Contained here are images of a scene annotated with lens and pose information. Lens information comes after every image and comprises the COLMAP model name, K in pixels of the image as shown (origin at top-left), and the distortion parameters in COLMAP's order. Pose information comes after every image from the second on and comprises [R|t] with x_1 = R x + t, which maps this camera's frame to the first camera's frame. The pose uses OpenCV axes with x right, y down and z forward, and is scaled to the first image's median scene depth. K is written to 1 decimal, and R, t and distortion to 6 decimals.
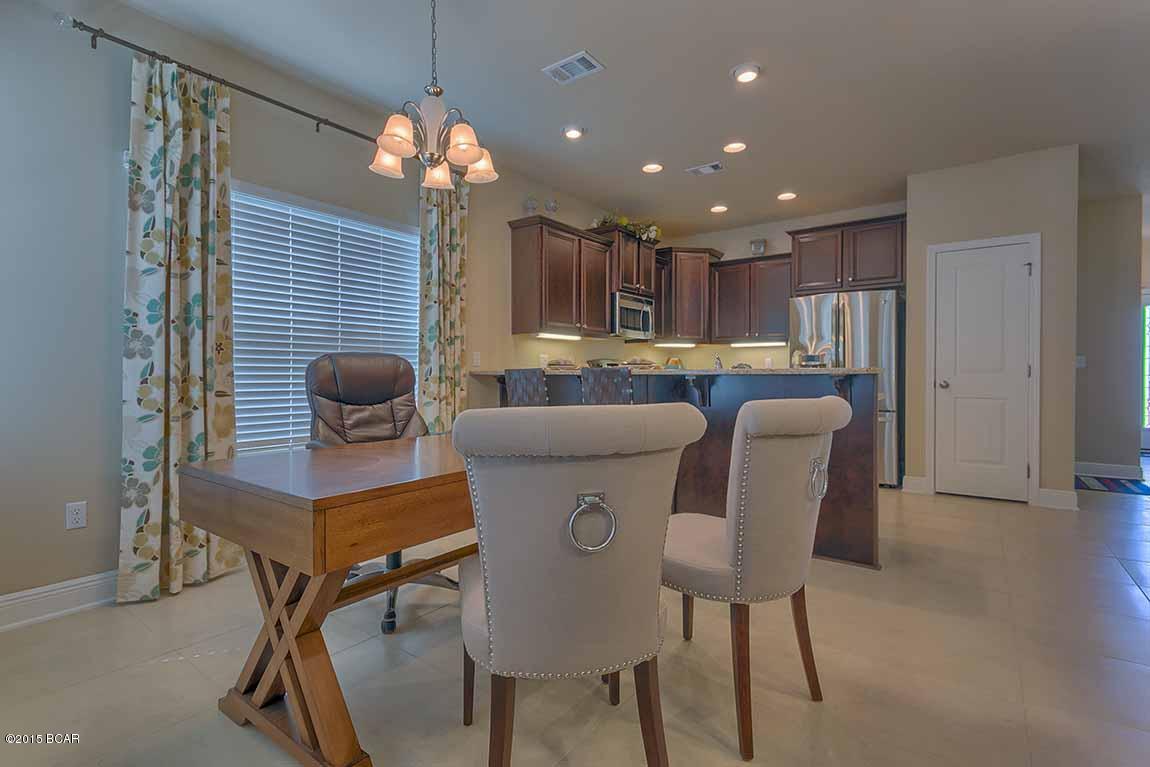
lens RADIAL K [[545.3, 0, 573.7], [0, 545.3, 378.7], [0, 0, 1]] dist [-0.001427, 0.005011]
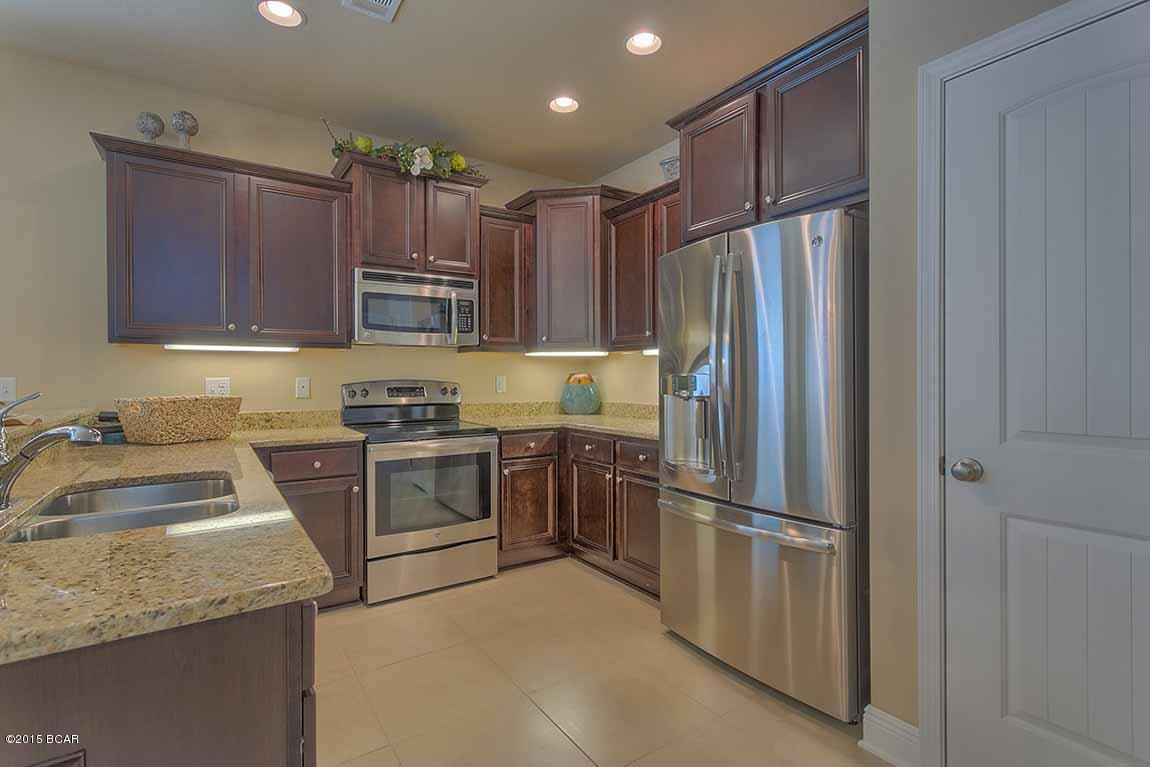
lens RADIAL K [[545.3, 0, 573.7], [0, 545.3, 378.7], [0, 0, 1]] dist [-0.001427, 0.005011]
pose [[0.943395, -0.000578, -0.331669, 0.677851], [-0.000990, 0.999989, -0.004558, -0.052334], [0.331668, 0.004629, 0.943385, 0.727384]]
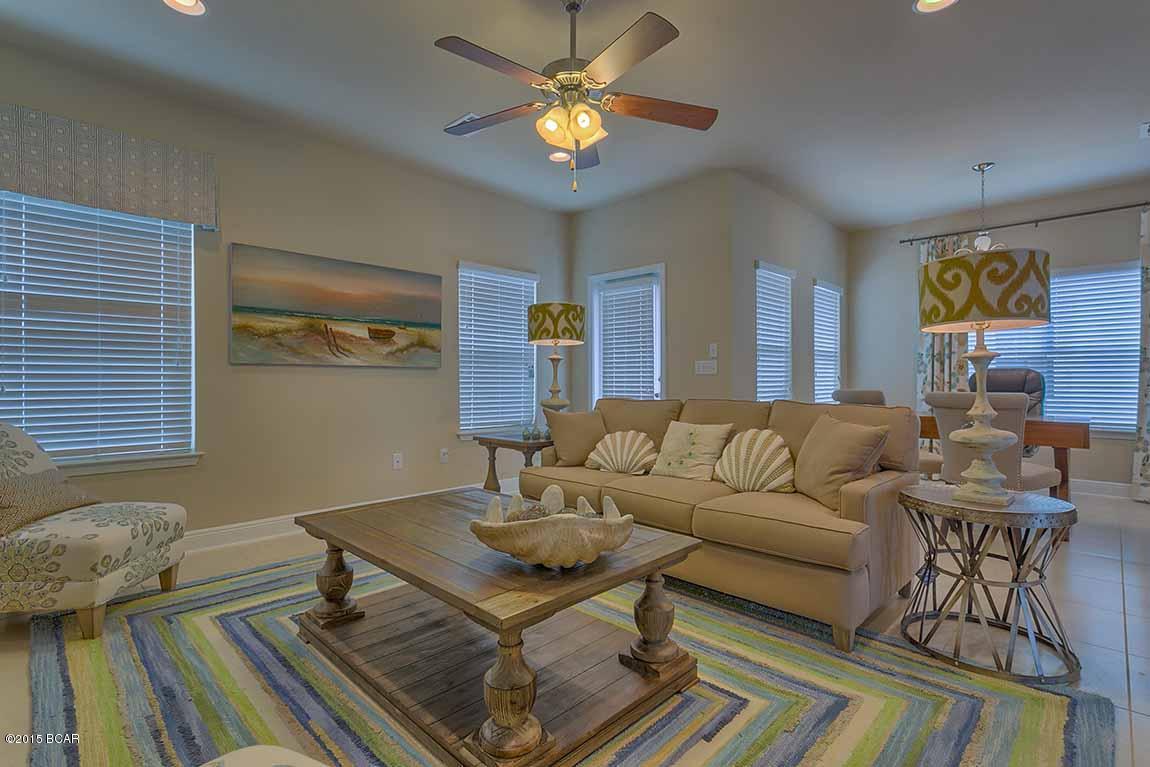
lens RADIAL K [[545.3, 0, 573.7], [0, 545.3, 378.7], [0, 0, 1]] dist [-0.001427, 0.005011]
pose [[-0.138184, -0.003098, -0.990402, 1.091969], [-0.010066, 0.999948, -0.001724, 0.001963], [0.990355, 0.009731, -0.138208, -0.087163]]
